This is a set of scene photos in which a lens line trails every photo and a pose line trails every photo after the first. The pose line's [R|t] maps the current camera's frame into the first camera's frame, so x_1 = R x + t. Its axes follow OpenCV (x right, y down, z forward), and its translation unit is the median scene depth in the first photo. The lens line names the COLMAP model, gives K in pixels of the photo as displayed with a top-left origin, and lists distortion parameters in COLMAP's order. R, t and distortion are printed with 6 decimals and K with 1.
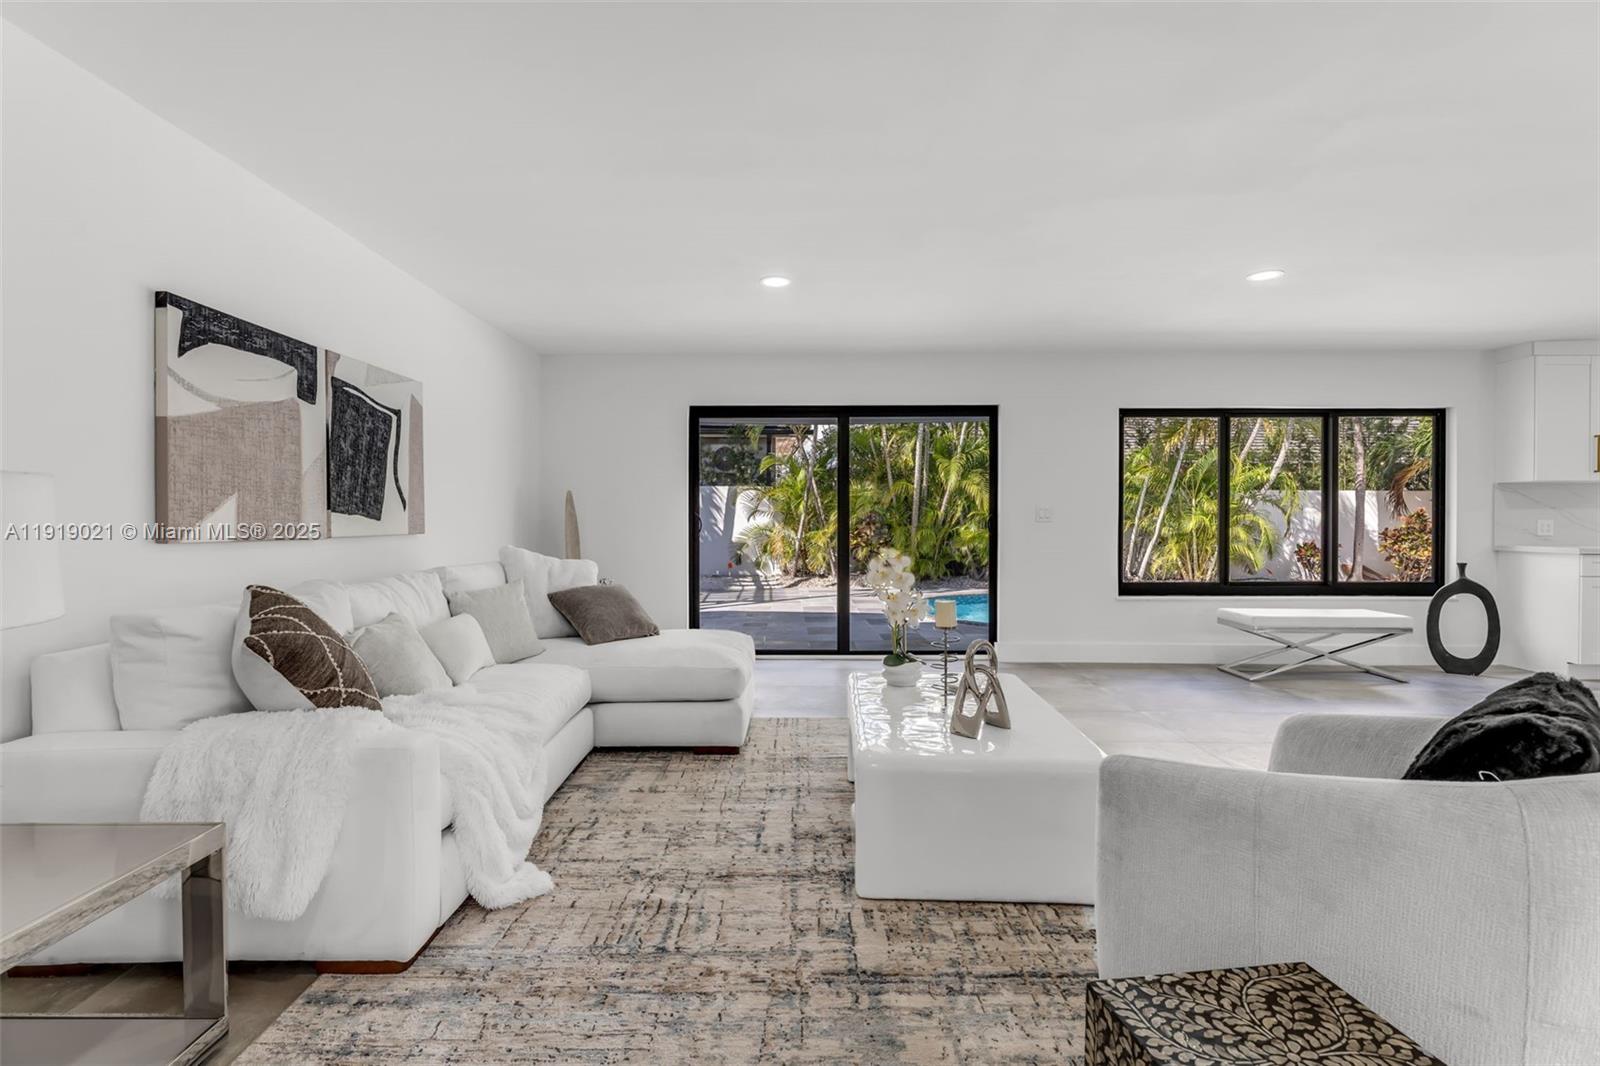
lens RADIAL K [[749.6, 0, 797.5], [0, 749.6, 528.0], [0, 0, 1]] dist [-0.000760, 0.000034]
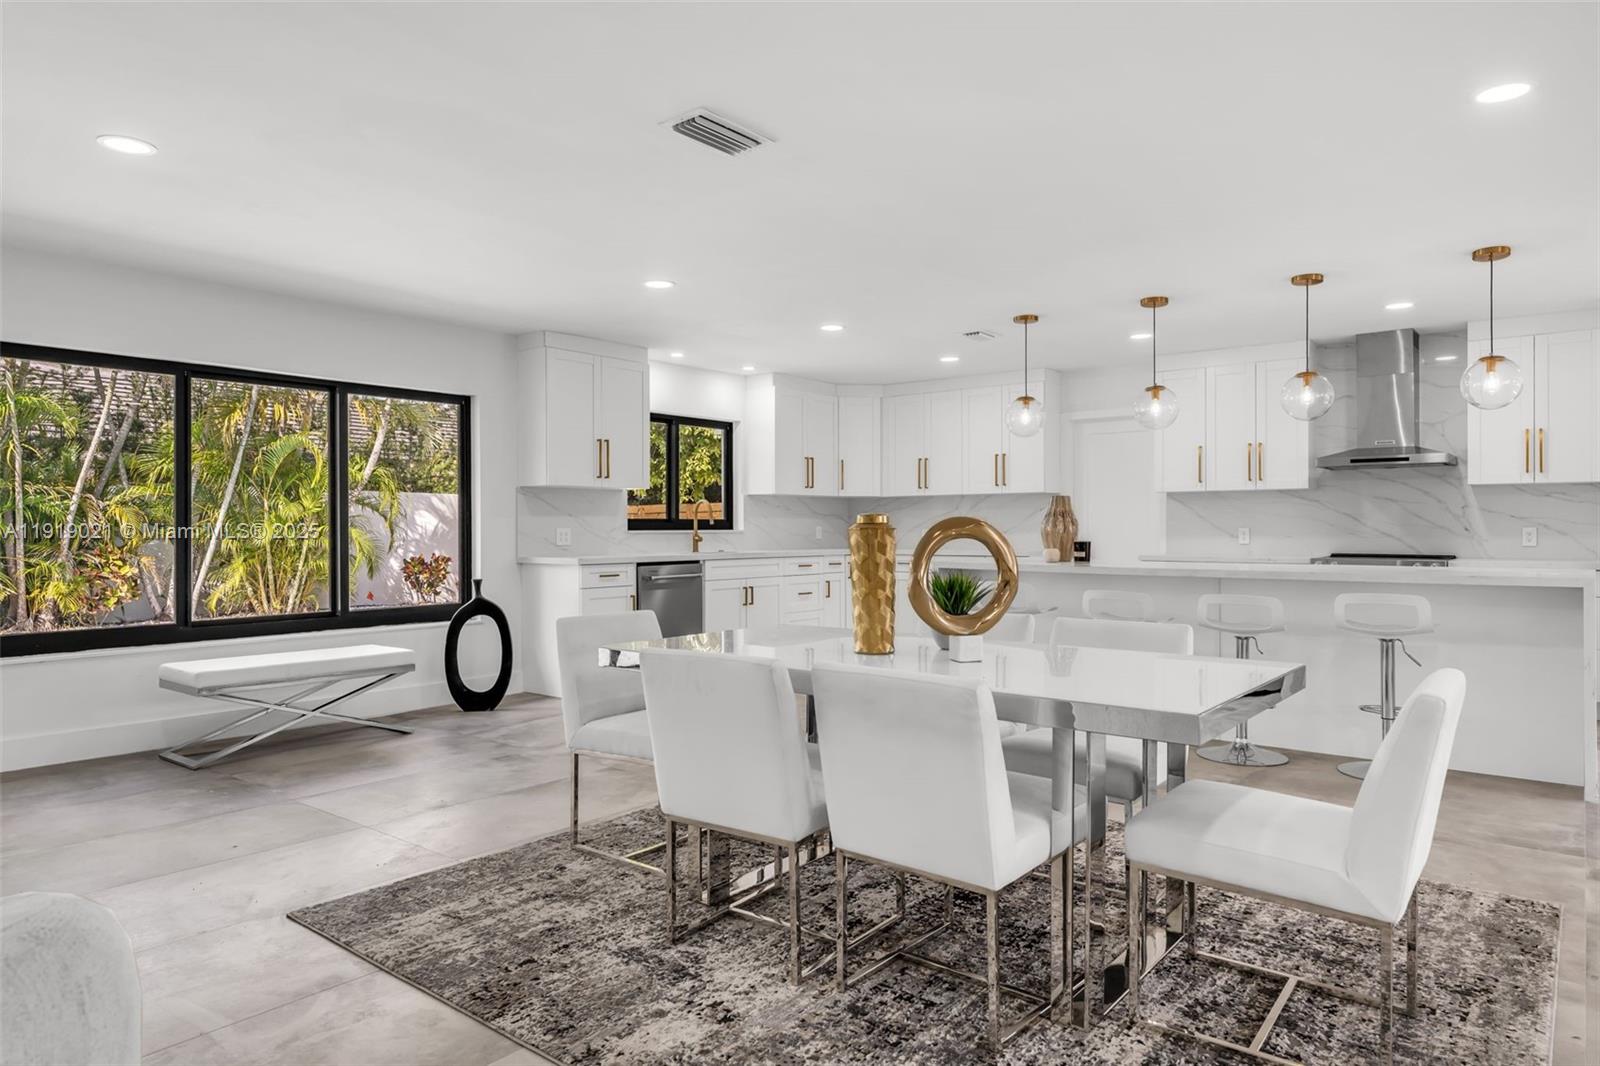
lens RADIAL K [[991.1, 0, 800.0], [0, 991.1, 533.0], [0, 0, 1]] dist [0.000761, 0.000772]
pose [[0.611826, -0.005407, 0.790974, 0.222499], [0.011282, 0.999935, -0.001891, 0.000877], [-0.790912, 0.010081, 0.611847, 0.027759]]
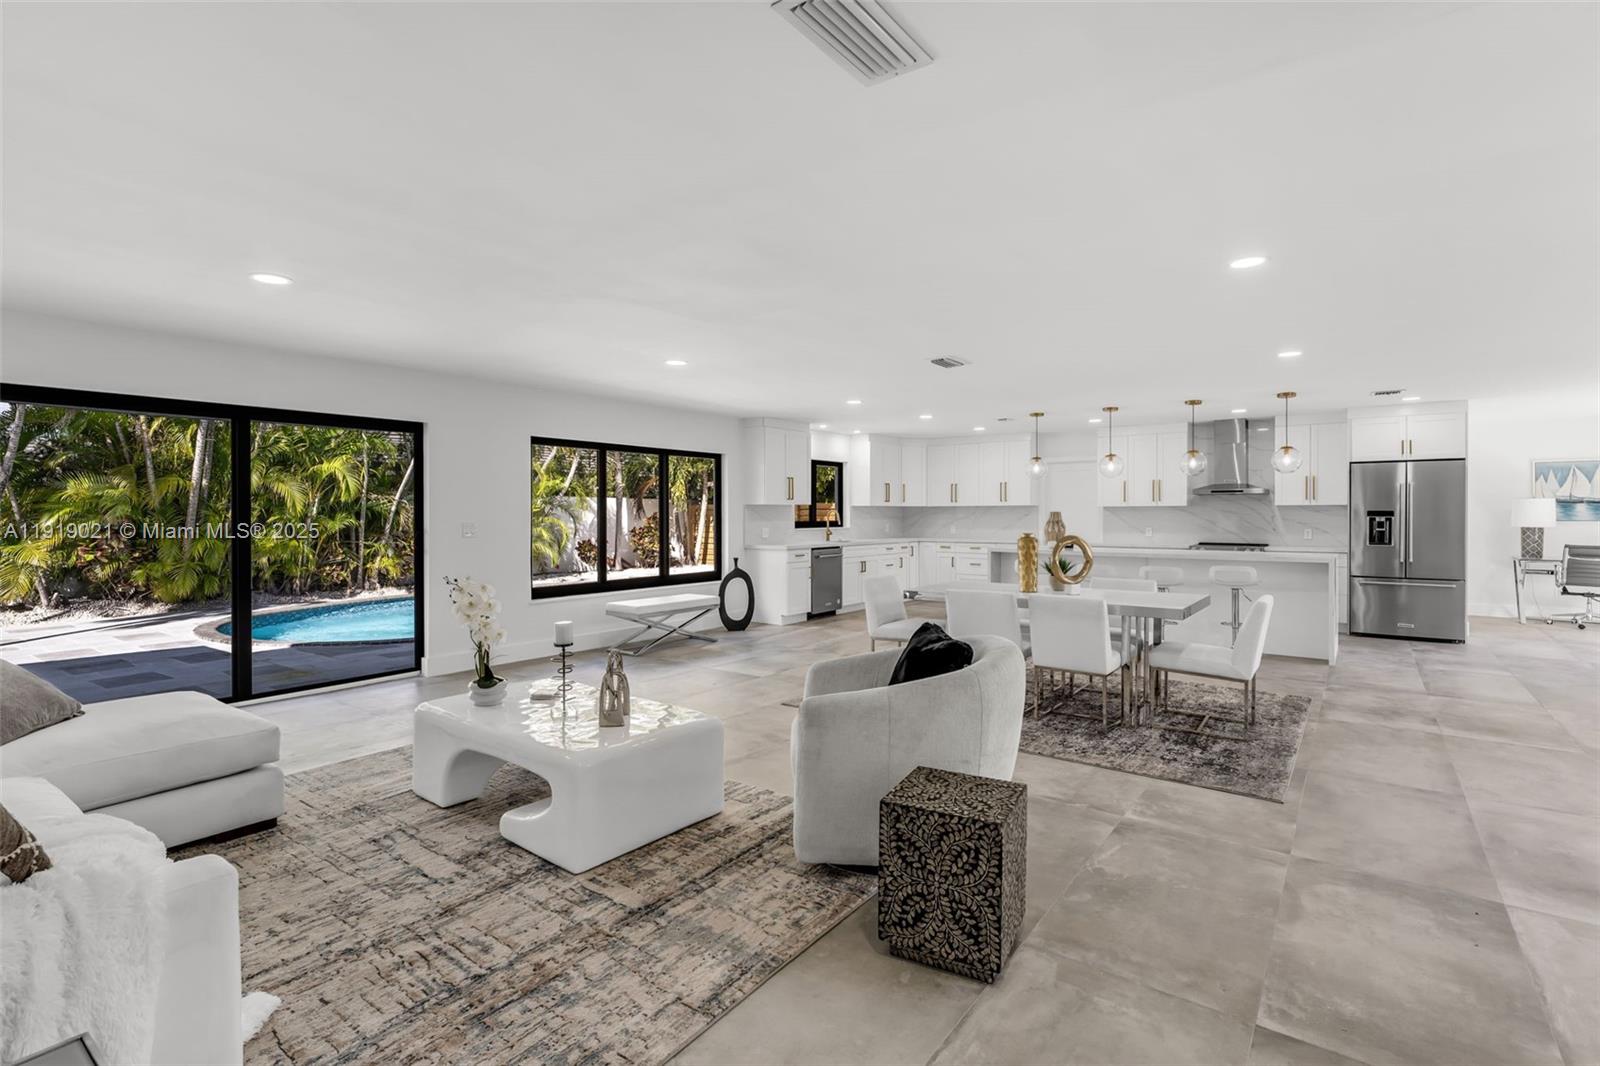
lens RADIAL K [[751.0, 0, 801.2], [0, 751.0, 519.9], [0, 0, 1]] dist [0.000014, 0.000030]
pose [[0.588061, -0.007104, 0.808785, -0.263652], [0.010054, 0.999948, 0.001472, -0.030526], [-0.808754, 0.007266, 0.588102, -0.005214]]
